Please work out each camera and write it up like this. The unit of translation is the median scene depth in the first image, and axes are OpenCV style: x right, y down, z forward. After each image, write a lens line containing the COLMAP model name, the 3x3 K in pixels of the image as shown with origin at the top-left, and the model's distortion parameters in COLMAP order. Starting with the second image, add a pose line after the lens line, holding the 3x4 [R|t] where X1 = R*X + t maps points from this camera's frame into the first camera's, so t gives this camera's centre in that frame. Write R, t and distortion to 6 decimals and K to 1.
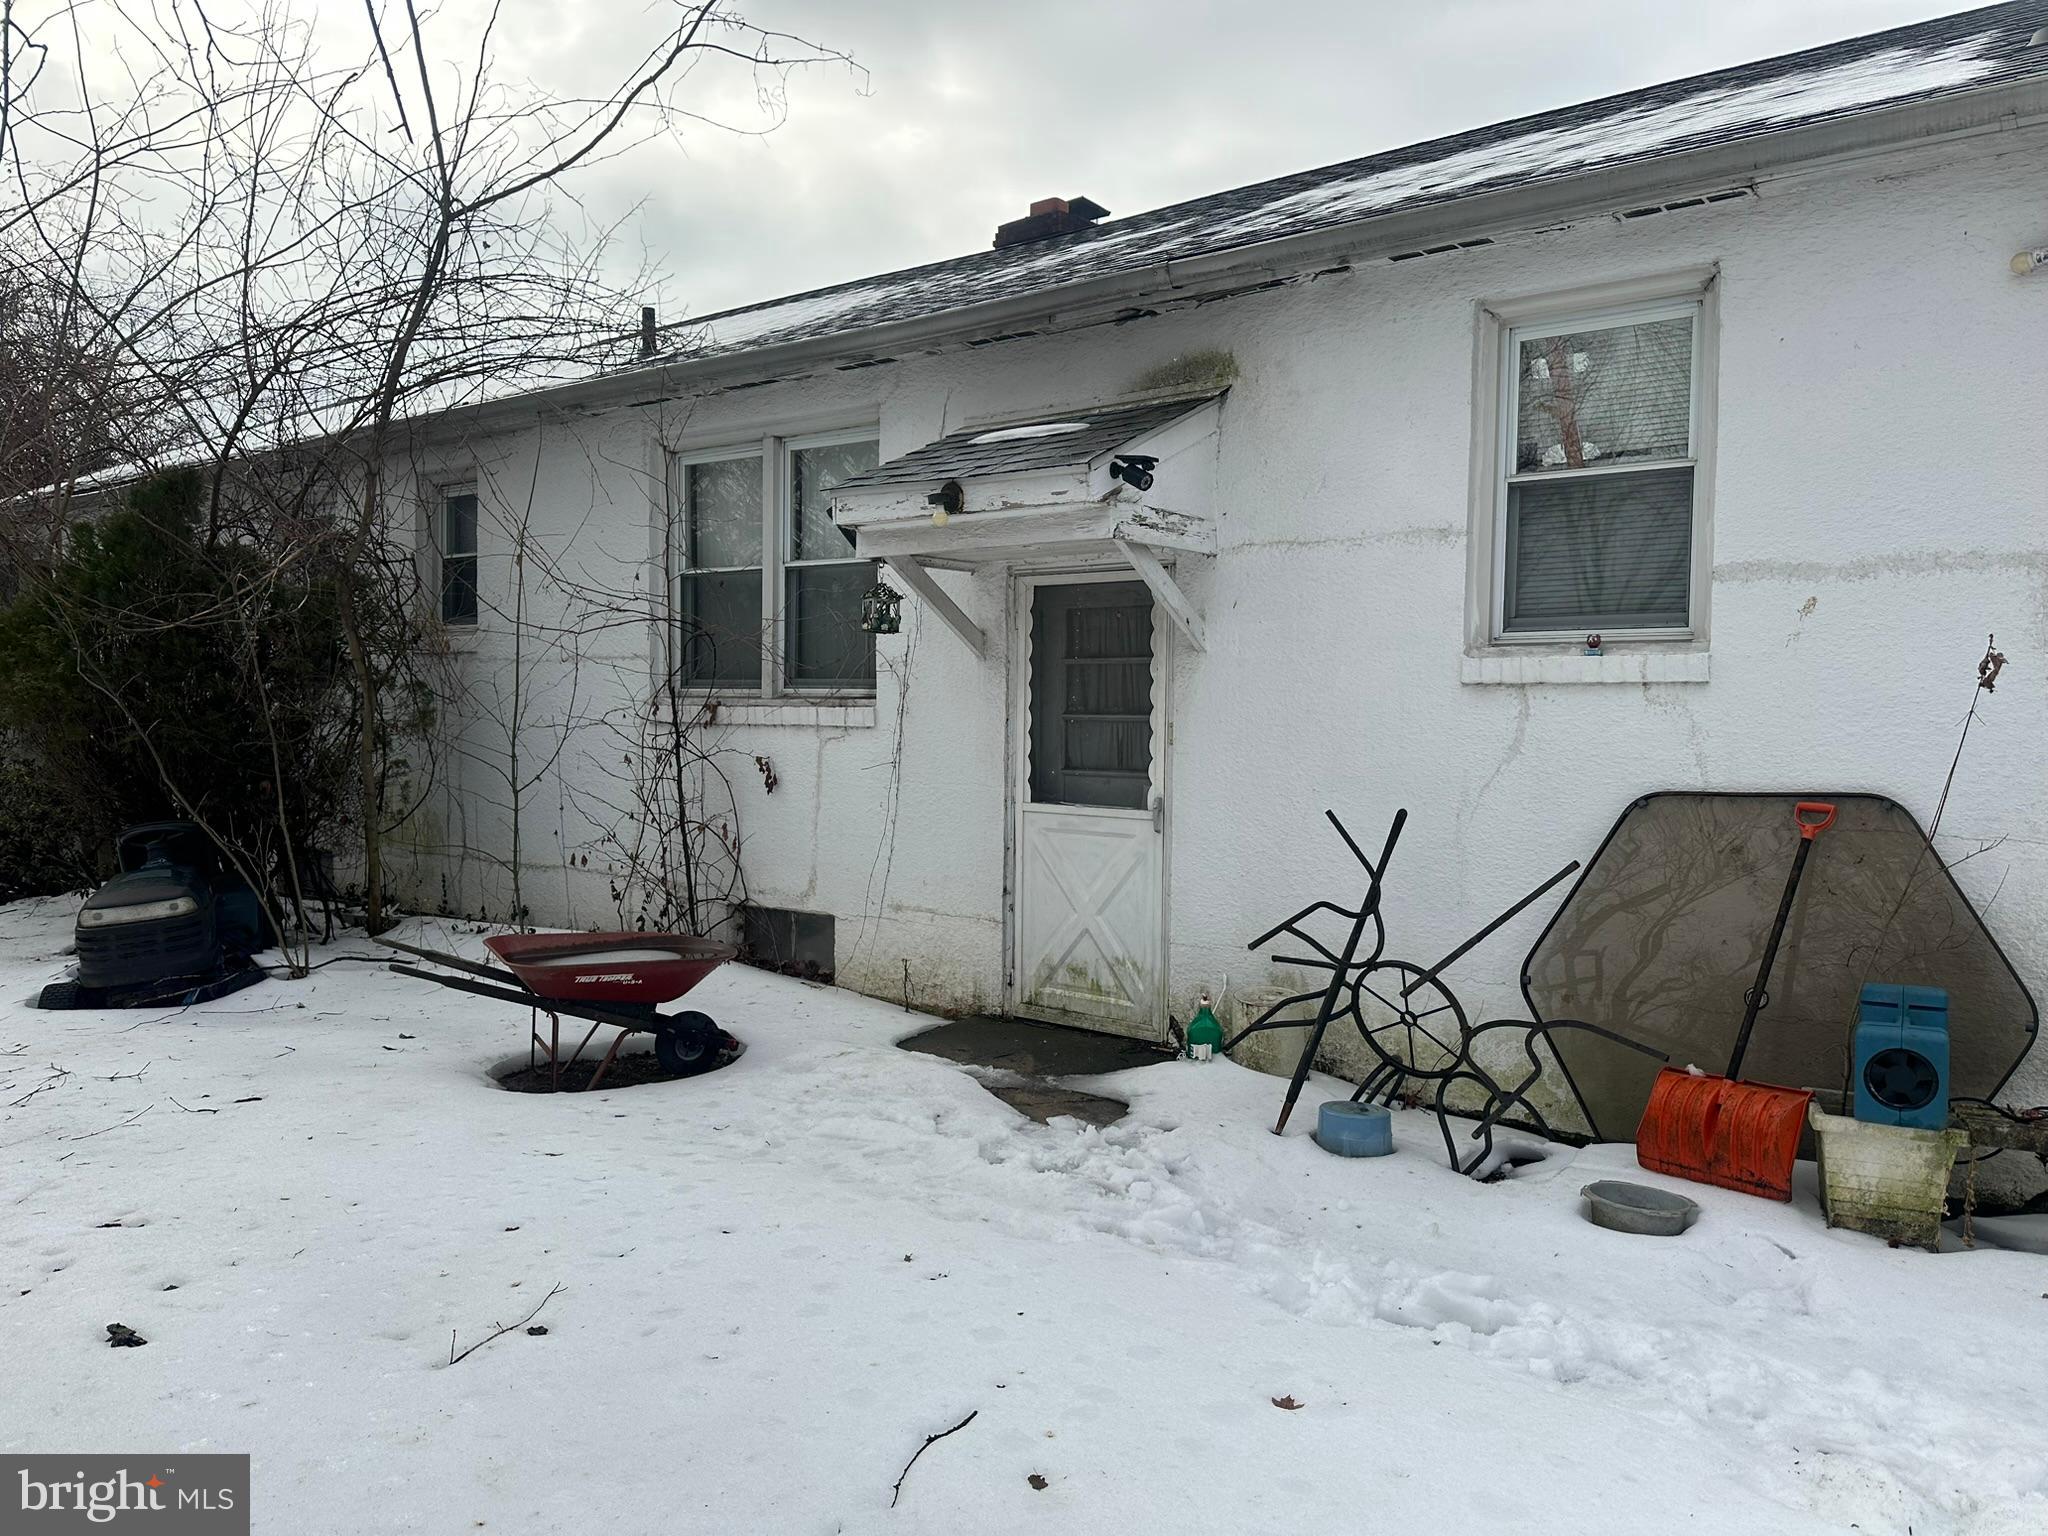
lens RADIAL K [[1404.1, 0, 1029.7], [0, 1404.1, 781.2], [0, 0, 1]] dist [0.050579, -0.069828]
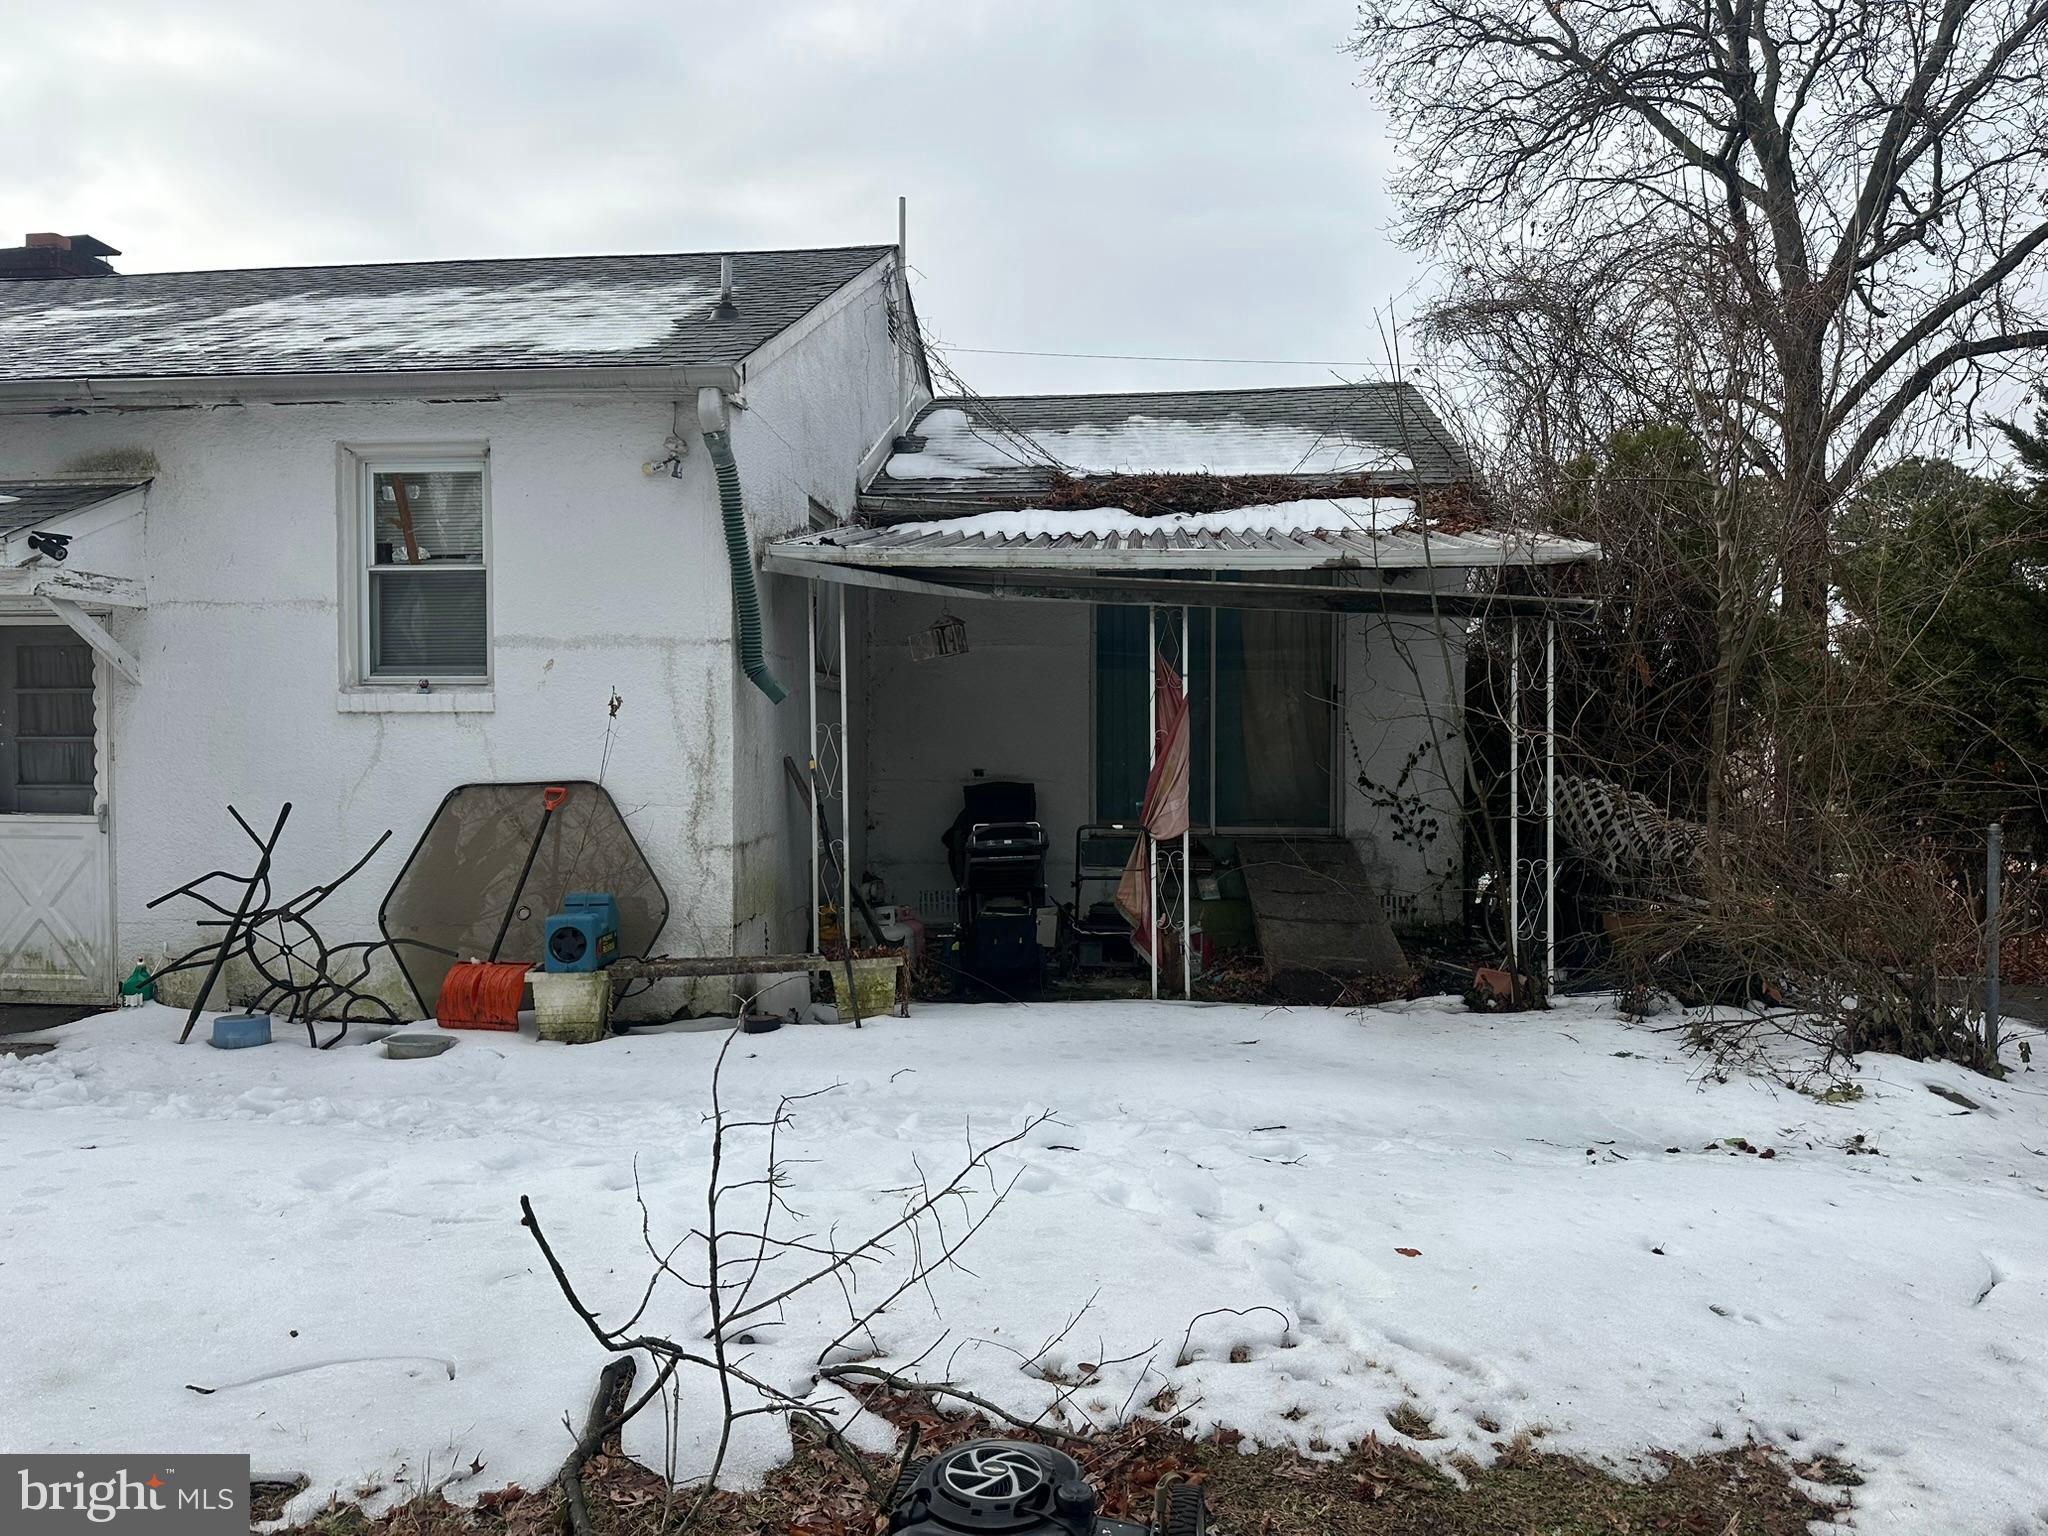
lens RADIAL K [[1404.1, 0, 1006.8], [0, 1404.1, 780.1], [0, 0, 1]] dist [0.050579, -0.069828]
pose [[0.847042, -0.024374, 0.530966, 0.101940], [0.034754, 0.999350, -0.009567, 0.029117], [-0.530388, 0.026557, 0.847339, -0.451934]]
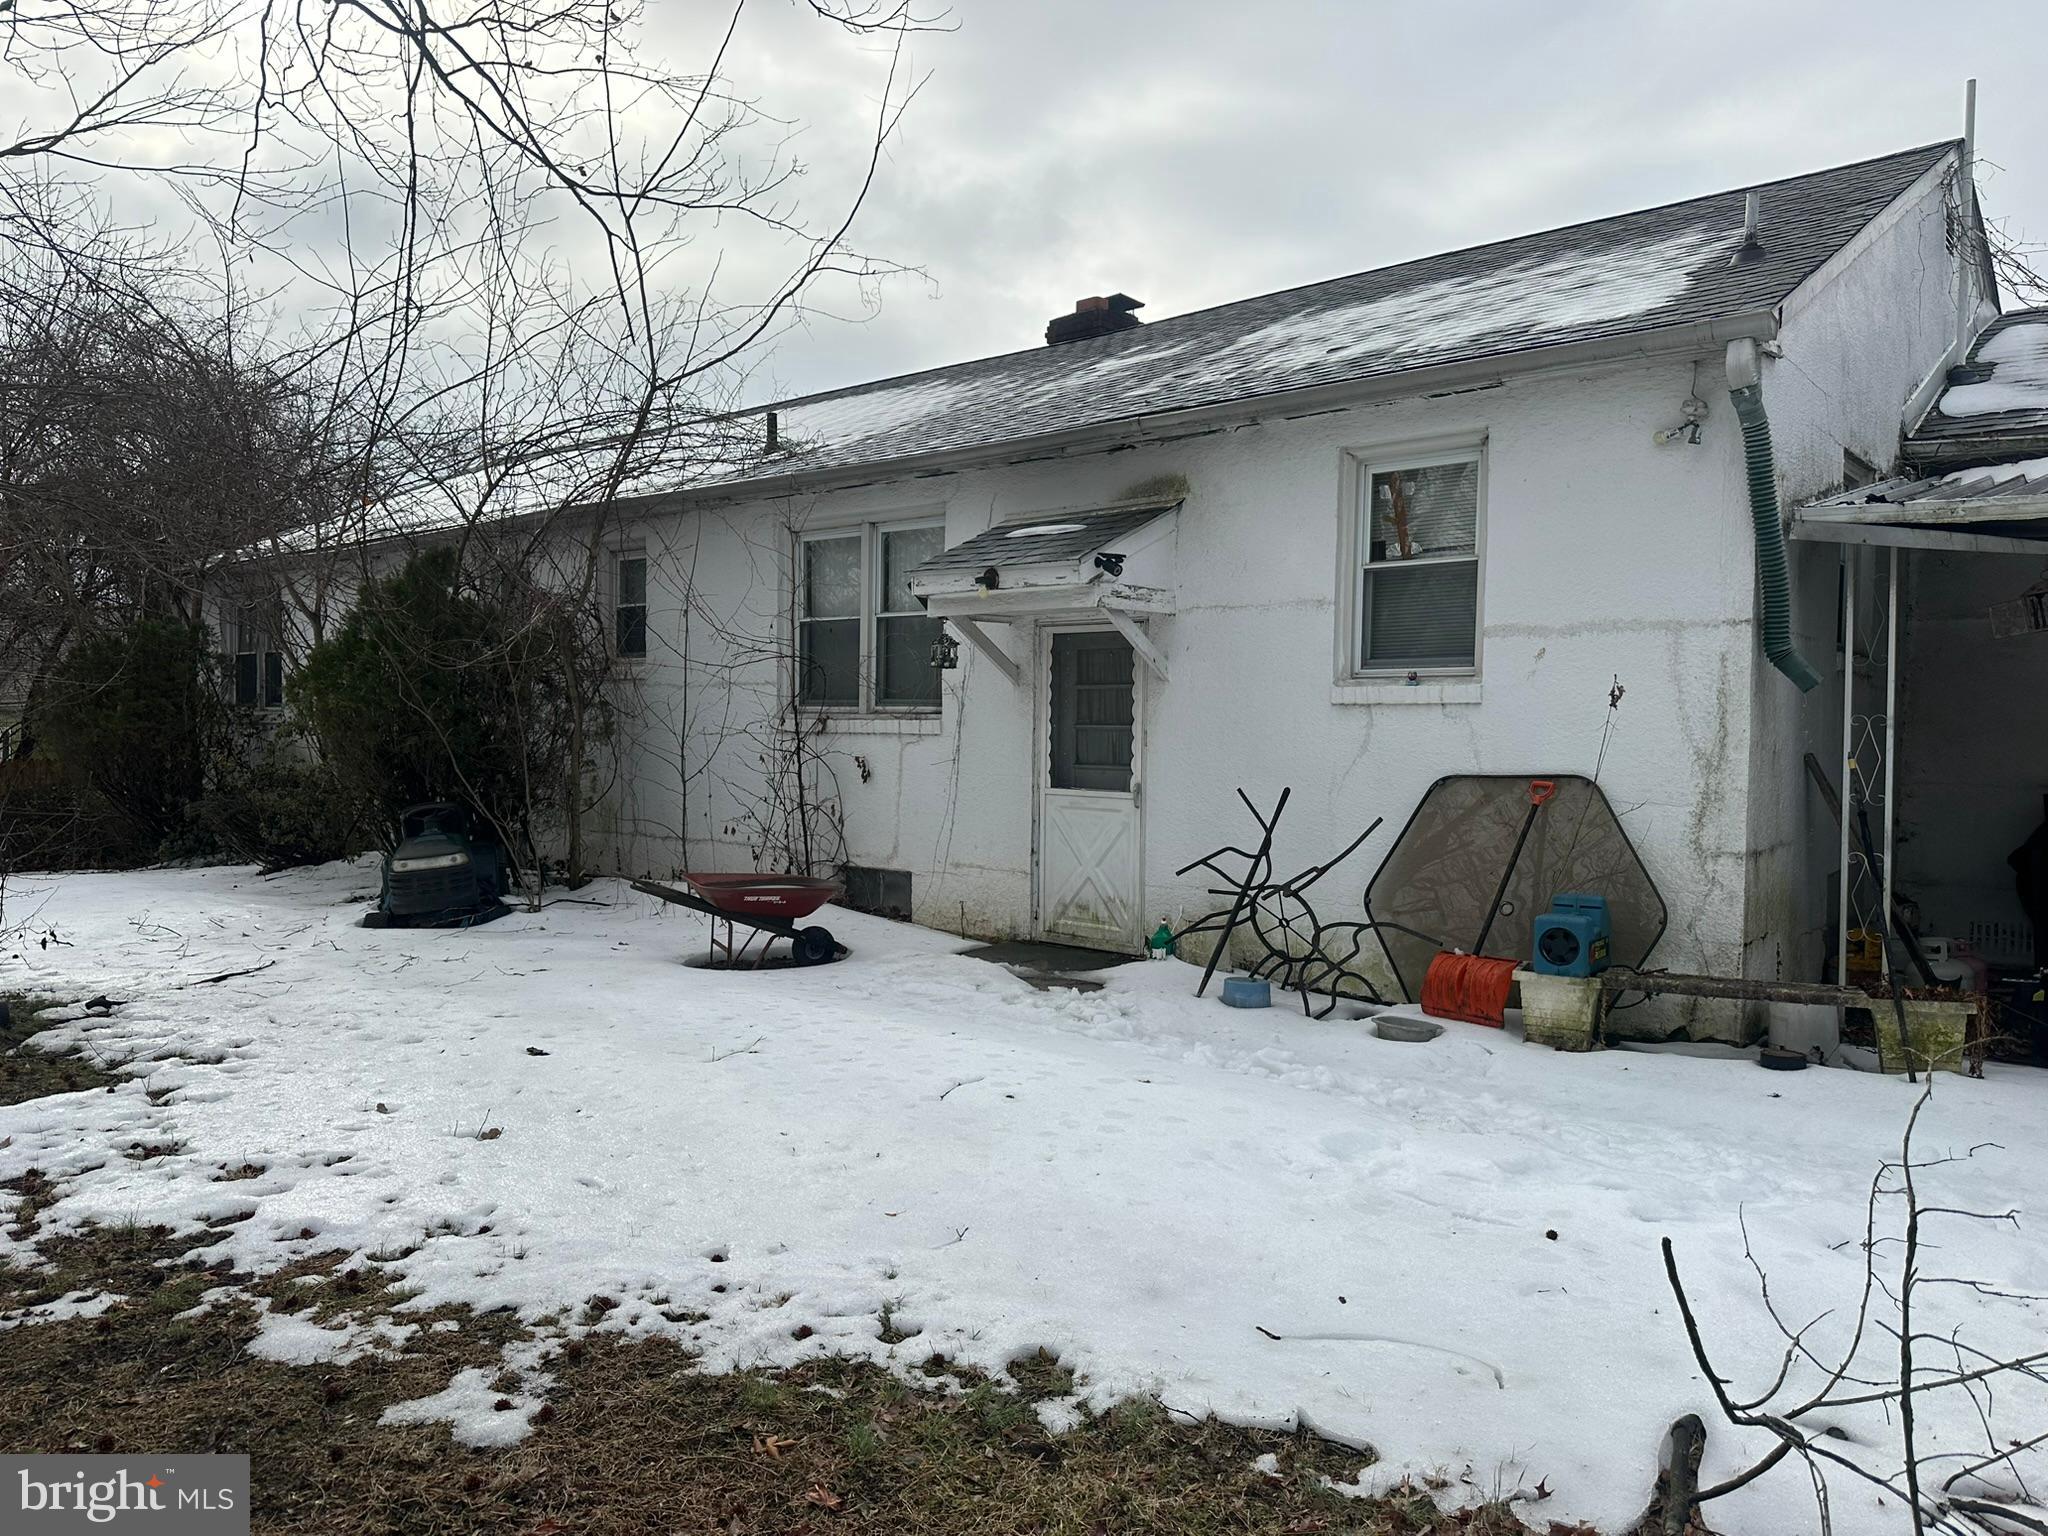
lens RADIAL K [[1404.1, 0, 997.2], [0, 1404.1, 780.3], [0, 0, 1]] dist [0.050579, -0.069828]
pose [[0.997008, 0.003371, -0.077230, 0.058678], [-0.004281, 0.999923, -0.011621, 0.025327], [0.077185, 0.011917, 0.996946, -0.422217]]
